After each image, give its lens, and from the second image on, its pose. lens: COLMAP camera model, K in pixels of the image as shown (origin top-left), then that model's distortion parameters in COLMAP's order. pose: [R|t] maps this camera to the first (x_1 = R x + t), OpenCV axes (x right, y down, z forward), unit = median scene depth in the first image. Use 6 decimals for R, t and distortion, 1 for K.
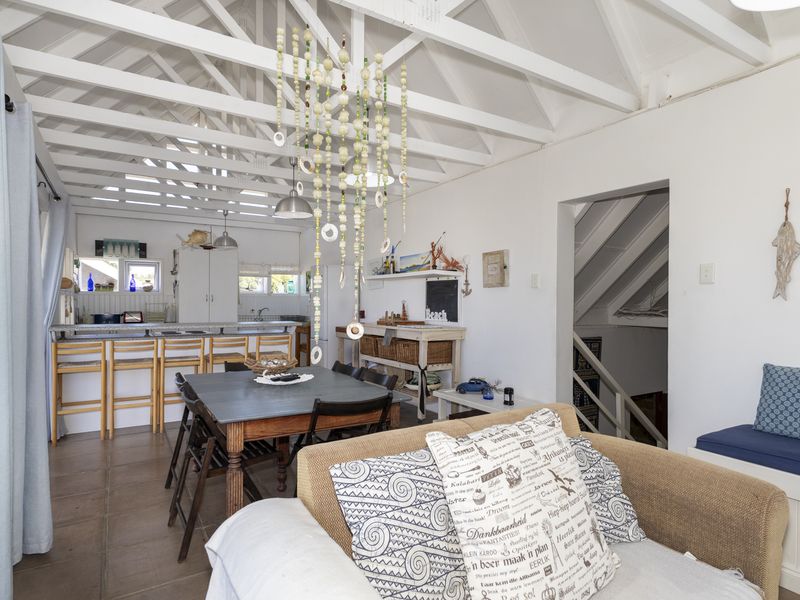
lens RADIAL K [[451.6, 0, 400.0], [0, 451.6, 300.0], [0, 0, 1]] dist [0.002087, 0.000194]
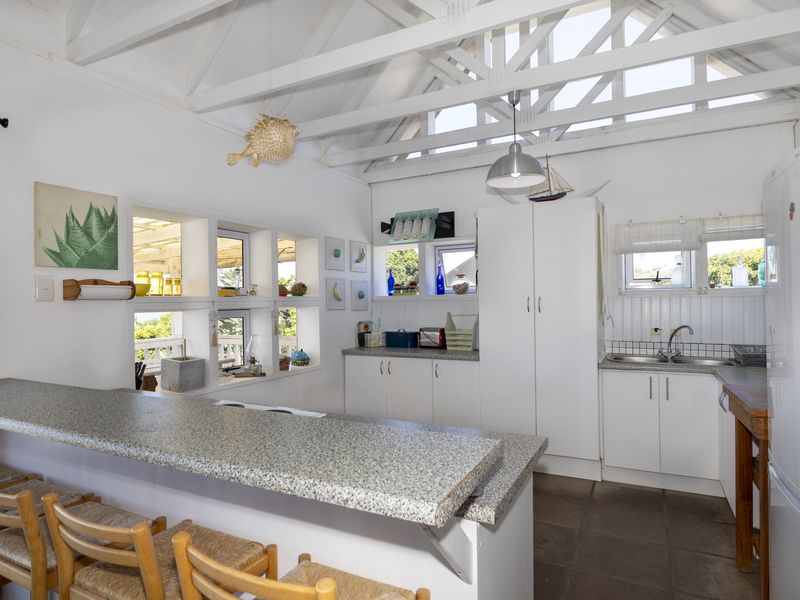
lens RADIAL K [[472.7, 0, 400.0], [0, 472.7, 300.0], [0, 0, 1]] dist [-0.024170, 0.000309]
pose [[0.522903, -0.013500, -0.852285, -0.076916], [0.024543, 0.999698, -0.000777, -0.011826], [0.852039, -0.020512, 0.523077, 0.613950]]
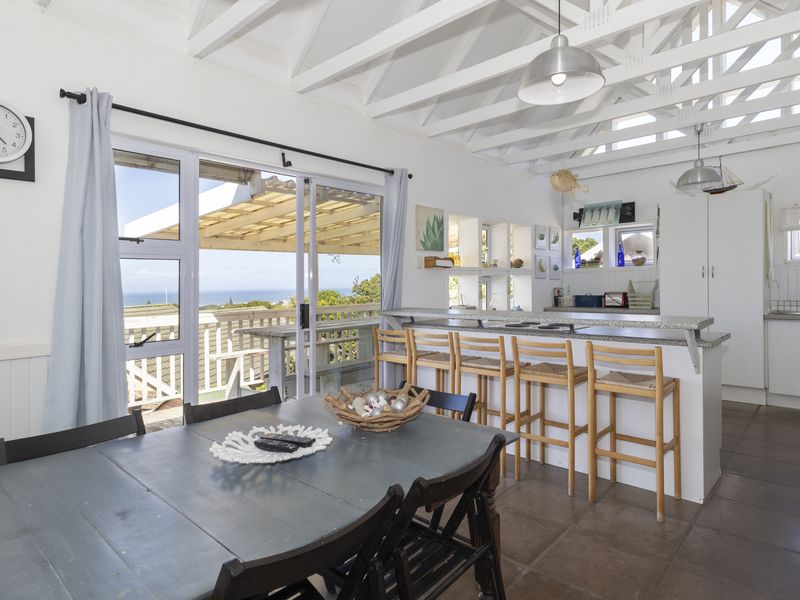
lens RADIAL K [[468.3, 0, 399.8], [0, 468.3, 290.6], [0, 0, 1]] dist [0.003341, 0.000116]
pose [[0.278804, 0.007423, -0.960319, 0.083428], [0.026960, 0.999516, 0.015554, 0.000299], [0.959970, -0.030227, 0.278469, 0.397318]]
